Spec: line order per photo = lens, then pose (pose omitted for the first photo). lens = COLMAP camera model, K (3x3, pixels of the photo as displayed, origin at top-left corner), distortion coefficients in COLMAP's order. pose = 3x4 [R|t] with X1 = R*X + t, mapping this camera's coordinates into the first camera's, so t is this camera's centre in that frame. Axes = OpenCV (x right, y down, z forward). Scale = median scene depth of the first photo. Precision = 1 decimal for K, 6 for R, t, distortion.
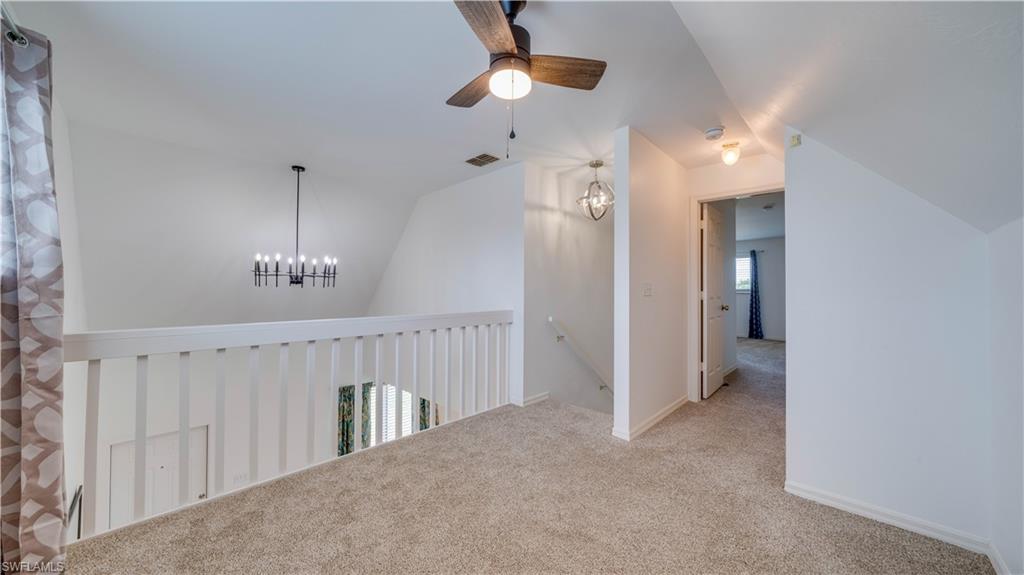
lens RADIAL K [[353.1, 0, 511.0], [0, 353.1, 284.1], [0, 0, 1]] dist [-0.004695, -0.000115]
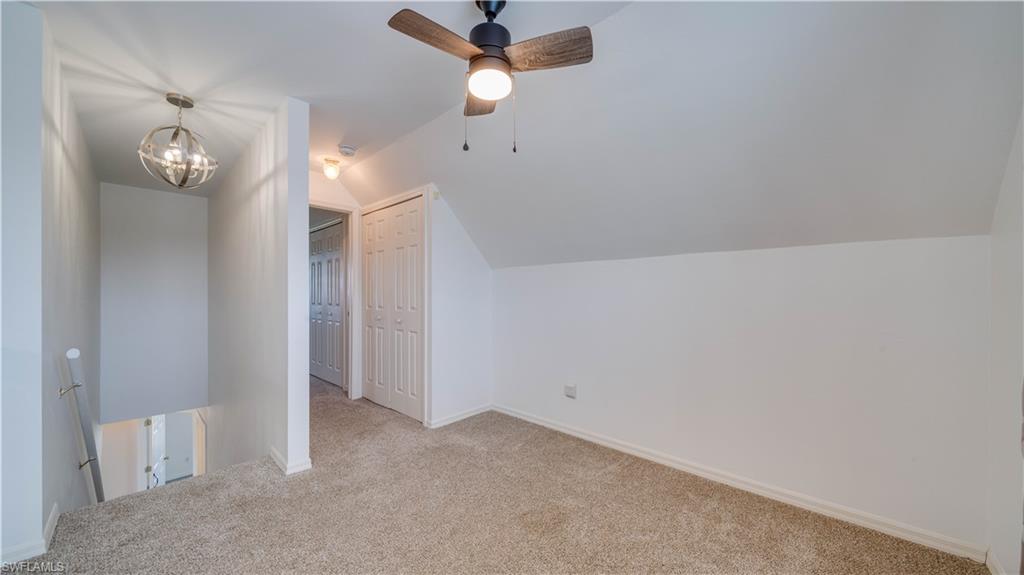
lens RADIAL K [[353.1, 0, 511.0], [0, 353.1, 284.1], [0, 0, 1]] dist [-0.004695, -0.000115]
pose [[-0.004460, 0.024779, 0.999683, -0.475978], [-0.010363, 0.999638, -0.024824, 0.007787], [-0.999936, -0.010471, -0.004201, 0.448331]]
